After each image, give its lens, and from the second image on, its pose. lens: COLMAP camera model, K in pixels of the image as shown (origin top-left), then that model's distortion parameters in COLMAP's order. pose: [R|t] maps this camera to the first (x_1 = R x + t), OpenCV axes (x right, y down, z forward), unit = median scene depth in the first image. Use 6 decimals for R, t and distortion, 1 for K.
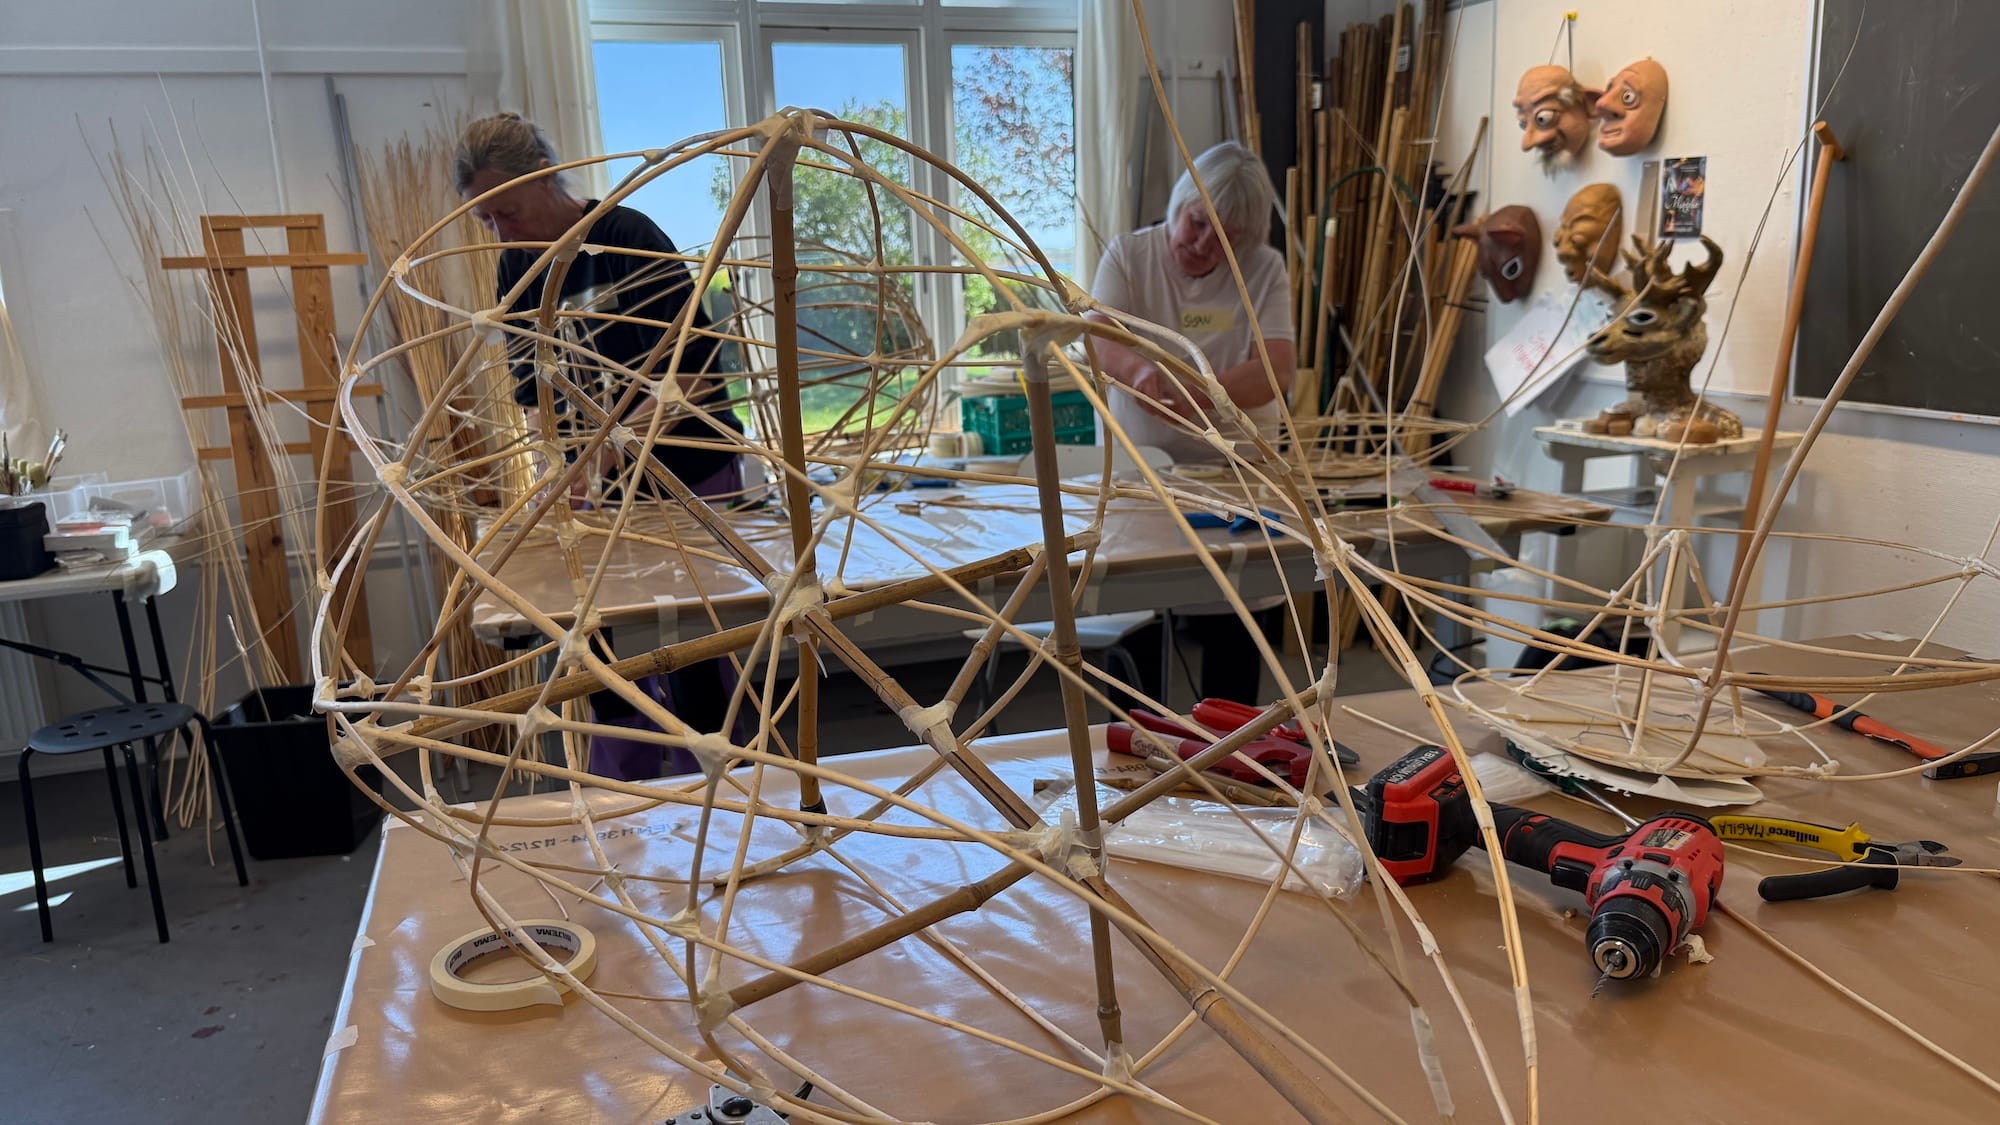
lens RADIAL K [[1429.0, 0, 1000.3], [0, 1429.0, 582.8], [0, 0, 1]] dist [0.002815, -0.009383]
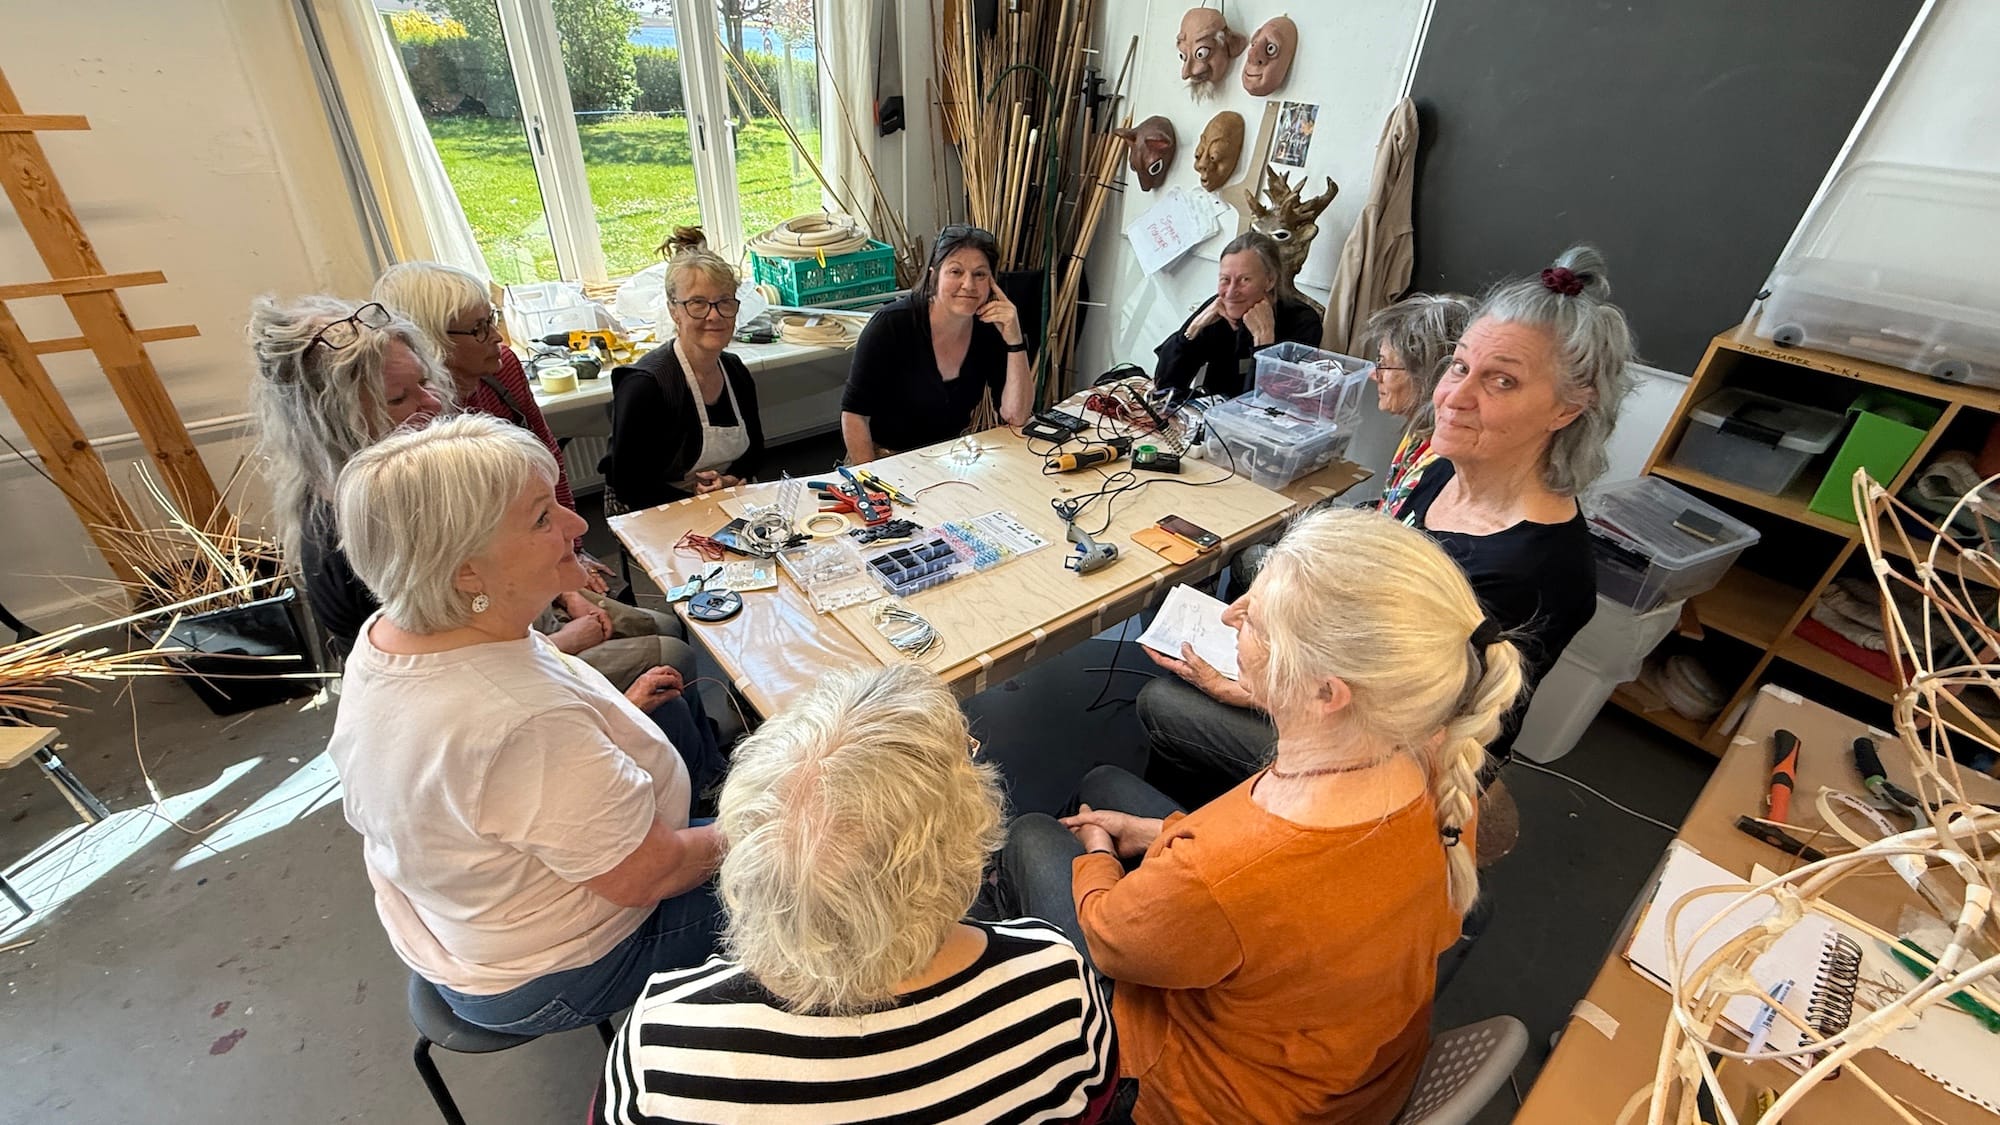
lens RADIAL K [[805.2, 0, 1000.0], [0, 805.2, 562.5], [0, 0, 1]] dist [0.000186, -0.000287]
pose [[0.919977, -0.135228, 0.367907, -0.143296], [0.001264, 0.939623, 0.342209, -0.134552], [-0.391970, -0.314360, 0.864602, 0.264971]]
